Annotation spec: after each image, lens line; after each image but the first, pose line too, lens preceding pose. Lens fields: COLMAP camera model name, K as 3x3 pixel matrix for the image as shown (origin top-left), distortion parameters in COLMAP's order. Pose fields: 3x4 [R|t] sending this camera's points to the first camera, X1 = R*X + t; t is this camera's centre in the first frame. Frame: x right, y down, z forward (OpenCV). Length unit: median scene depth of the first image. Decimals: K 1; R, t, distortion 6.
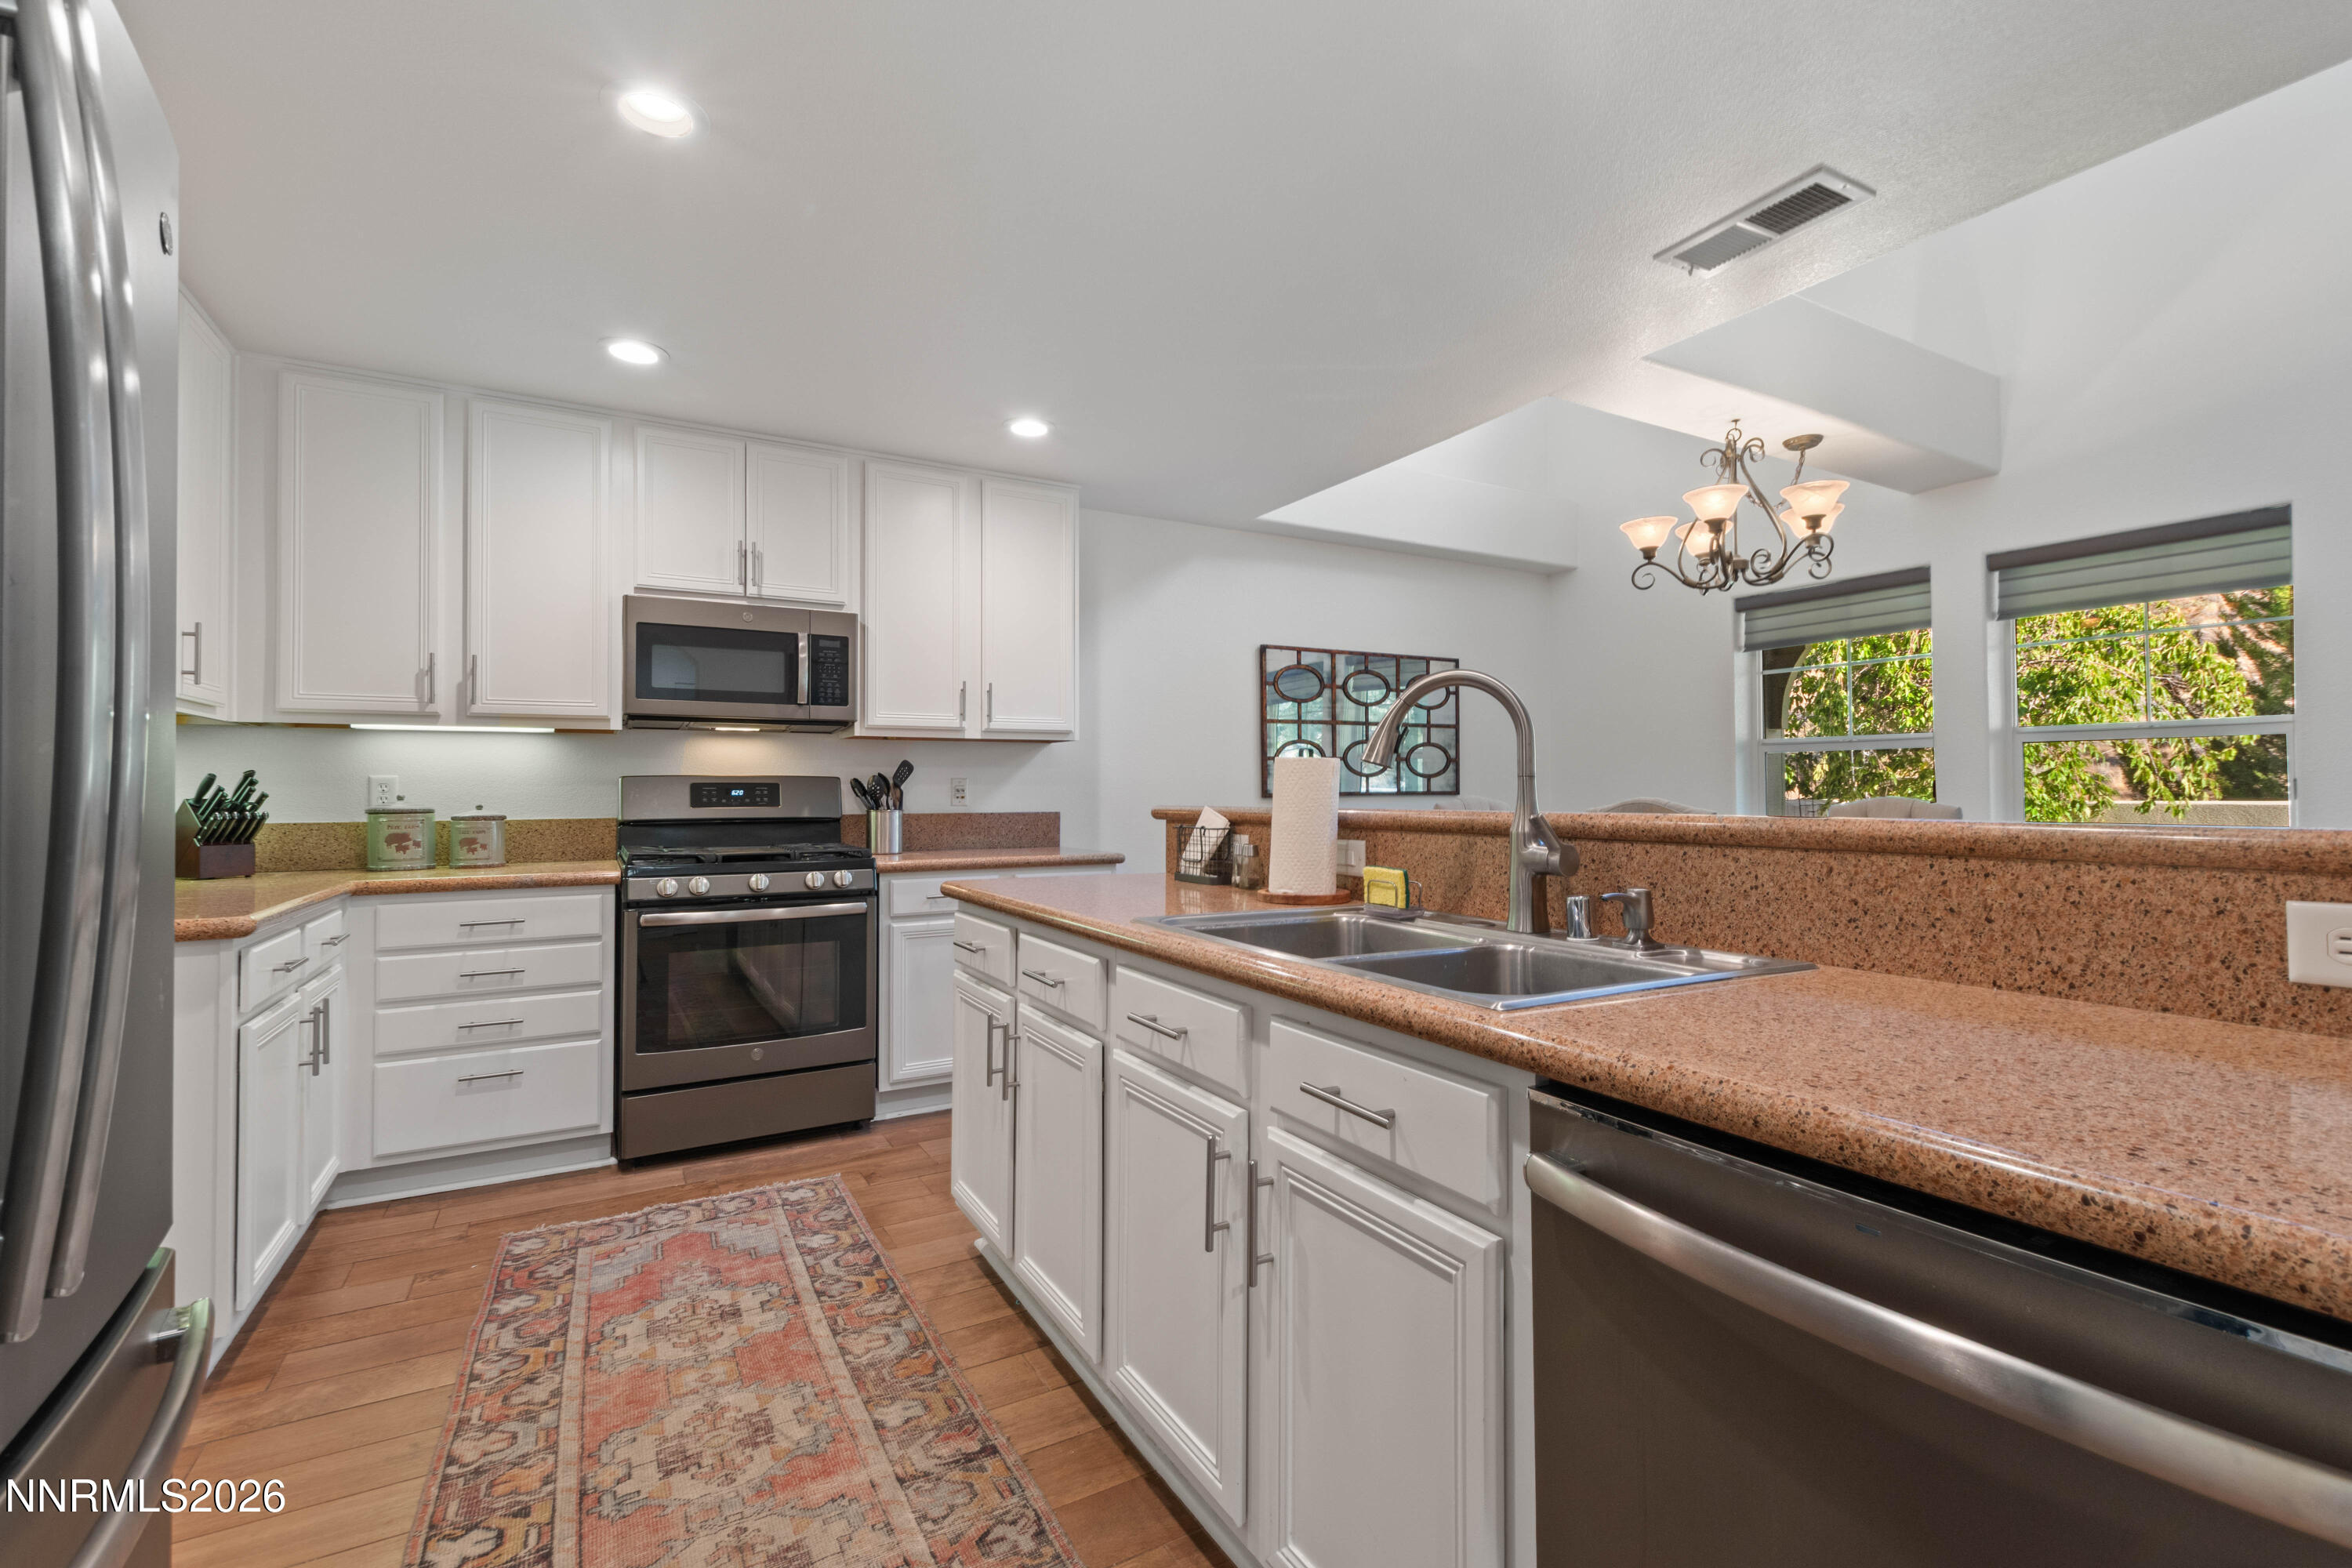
lens RADIAL K [[1028.3, 0, 1176.0], [0, 1028.3, 784.0], [0, 0, 1]] dist [-0.052968, -0.000022]
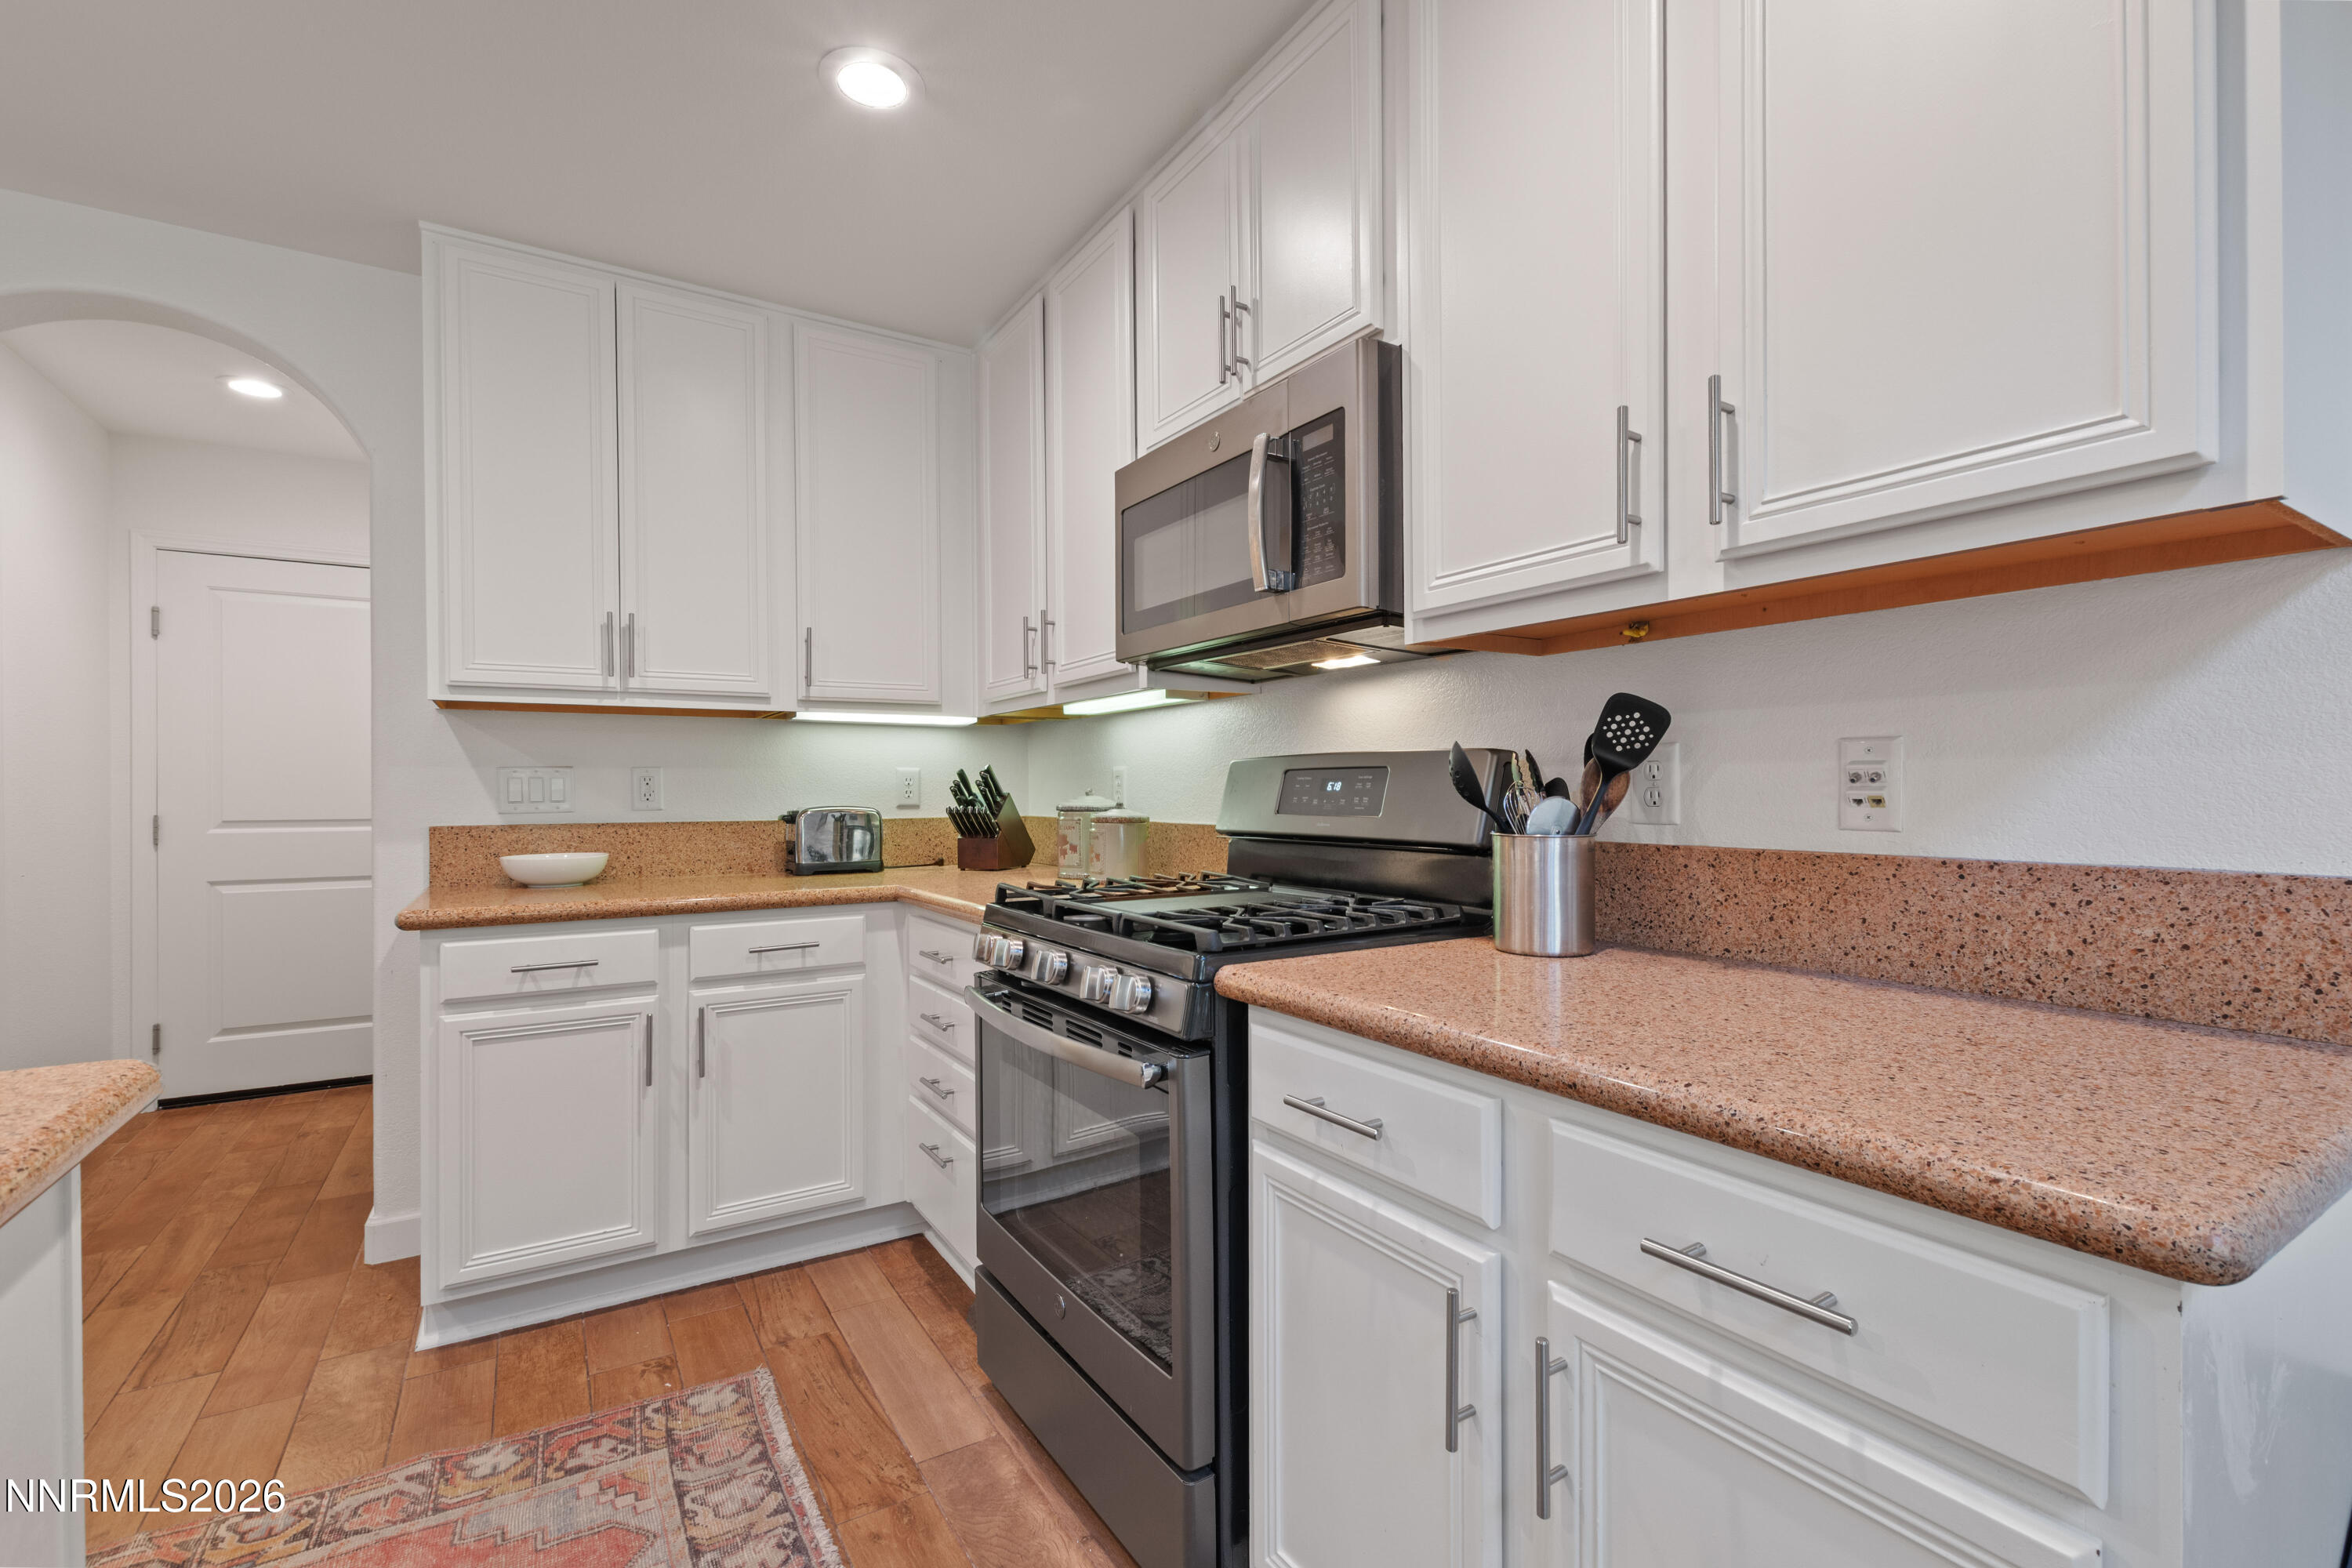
lens RADIAL K [[1025.3, 0, 1169.3], [0, 1025.3, 788.5], [0, 0, 1]] dist [0.001154, 0.000201]
pose [[0.043295, 0.007553, -0.999034, 0.085145], [0.014889, 0.999855, 0.008205, 0.004429], [0.998951, -0.015229, 0.043176, 0.894660]]
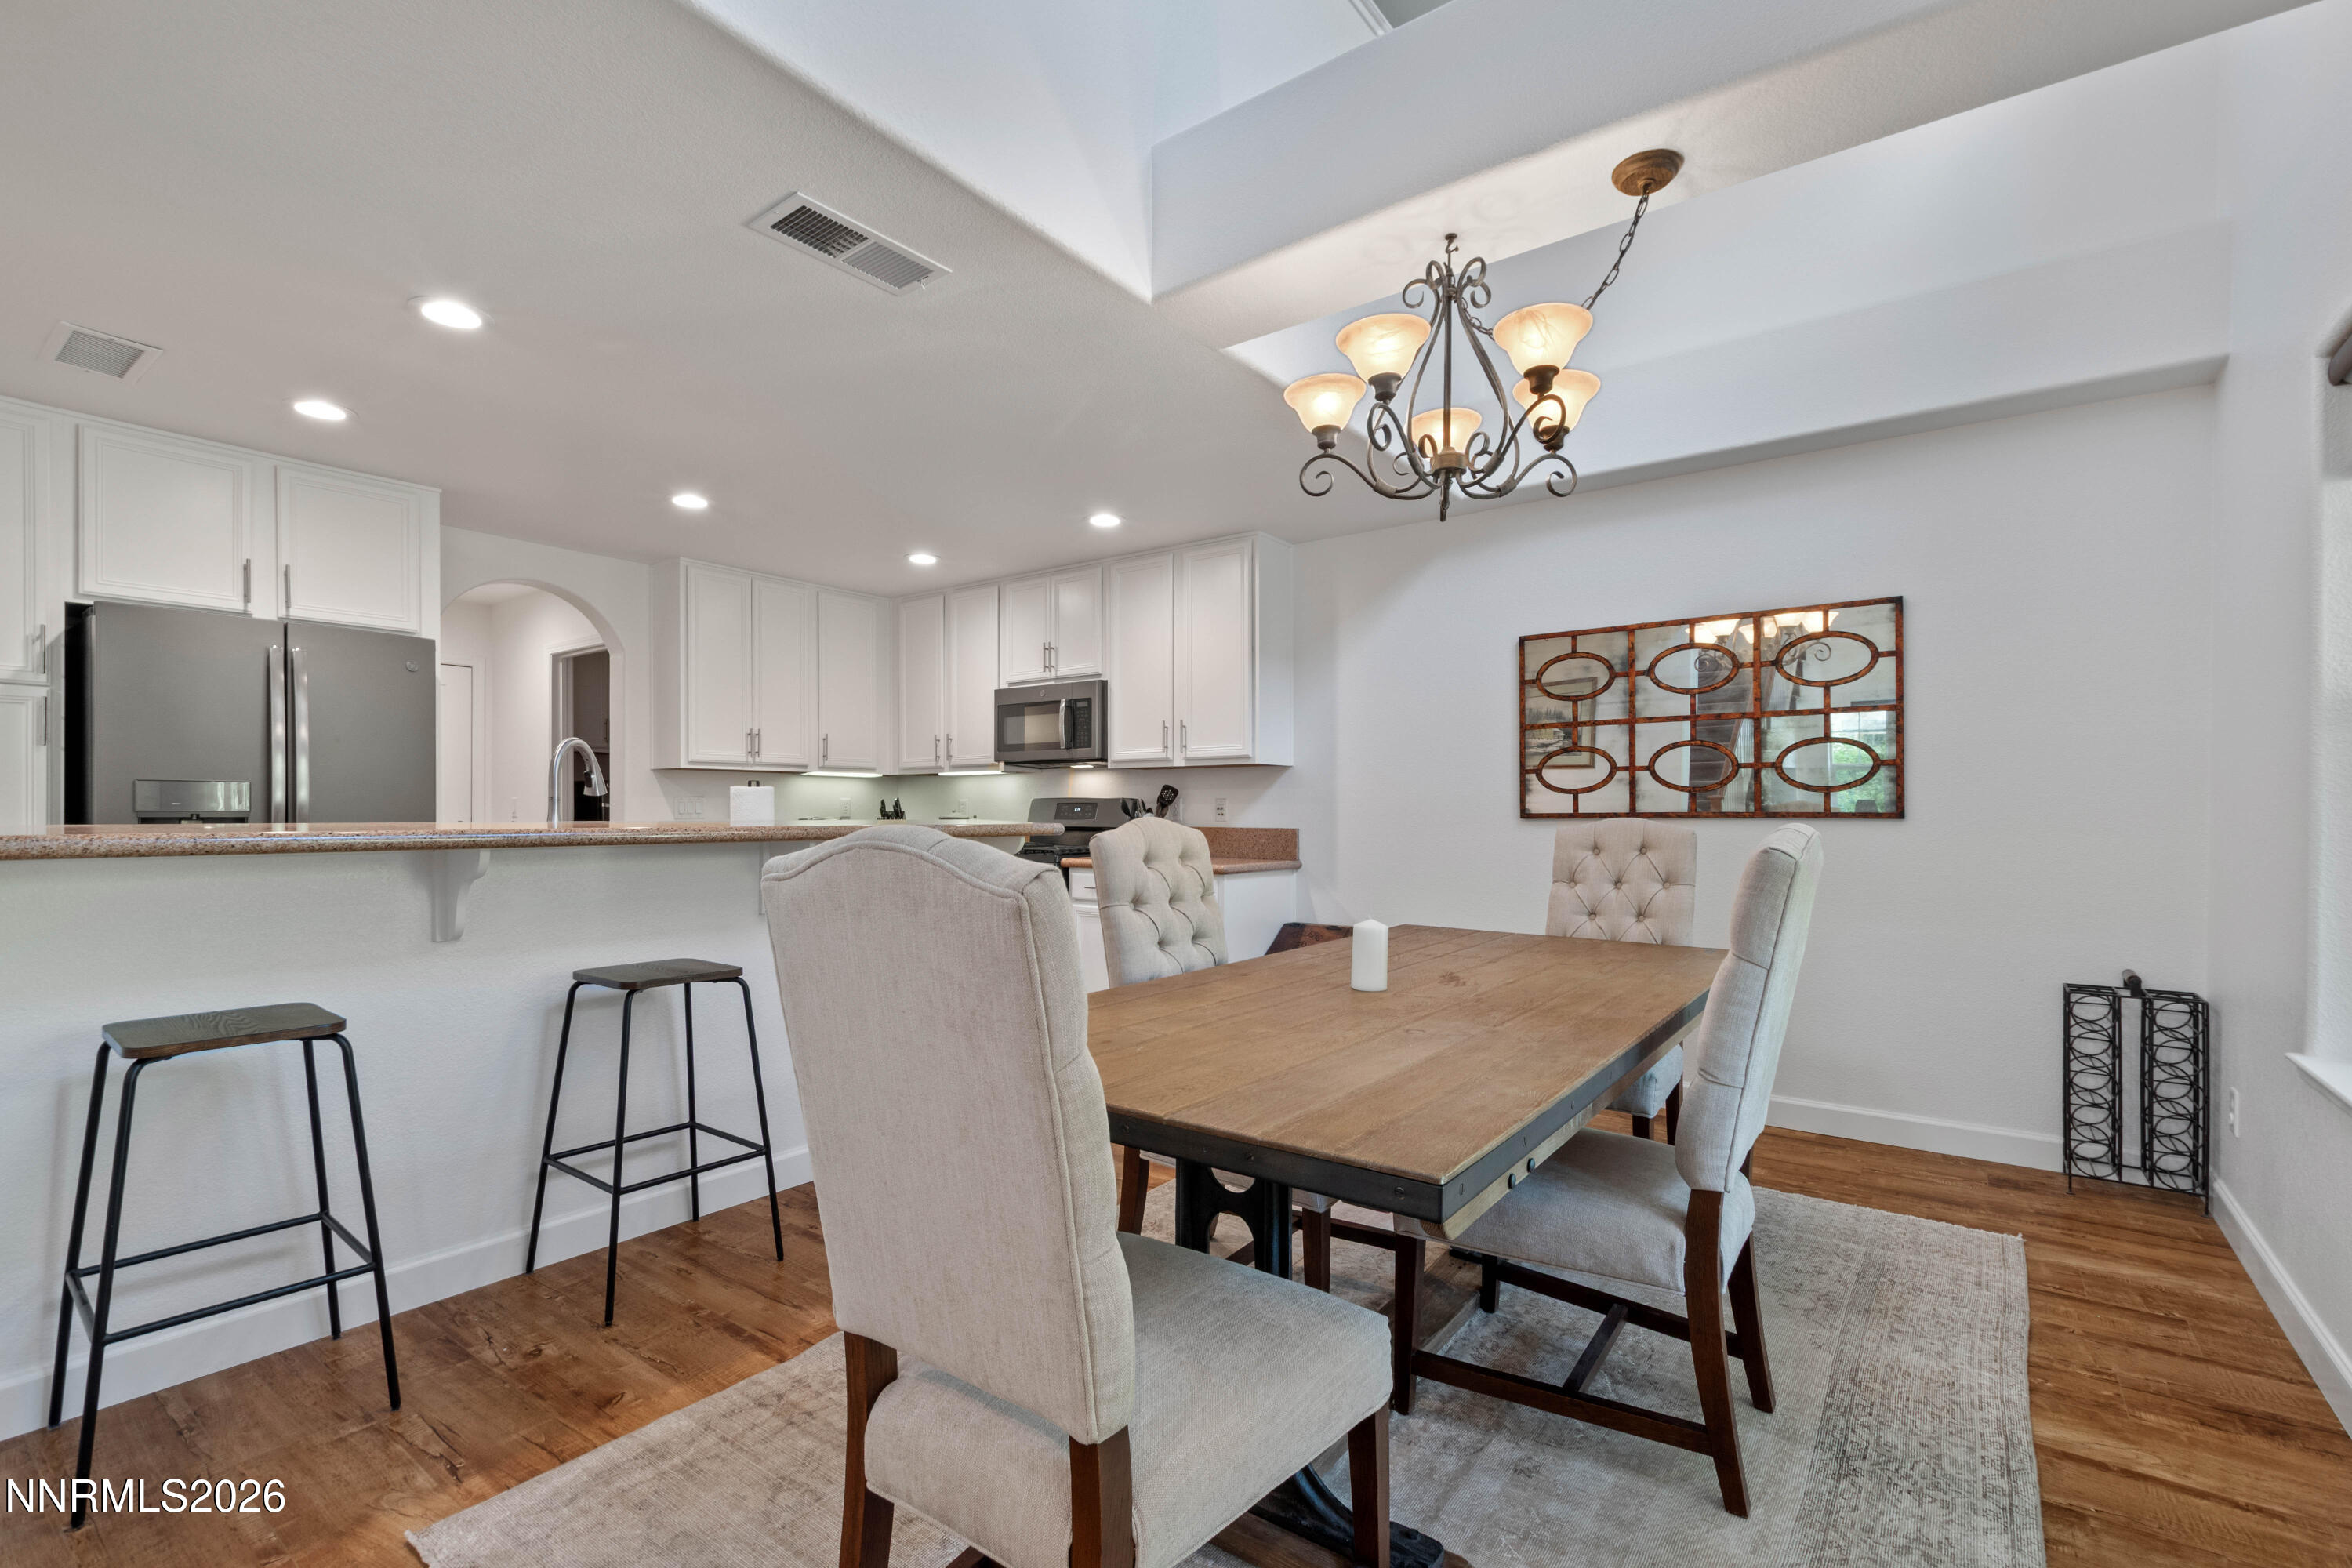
lens RADIAL K [[1025.3, 0, 1169.3], [0, 1025.3, 788.5], [0, 0, 1]] dist [0.001154, 0.000201]
pose [[0.398072, -0.013871, -0.917249, 0.990789], [0.004394, 0.999903, -0.013215, -0.001674], [0.917344, 0.001230, 0.398094, 0.528729]]
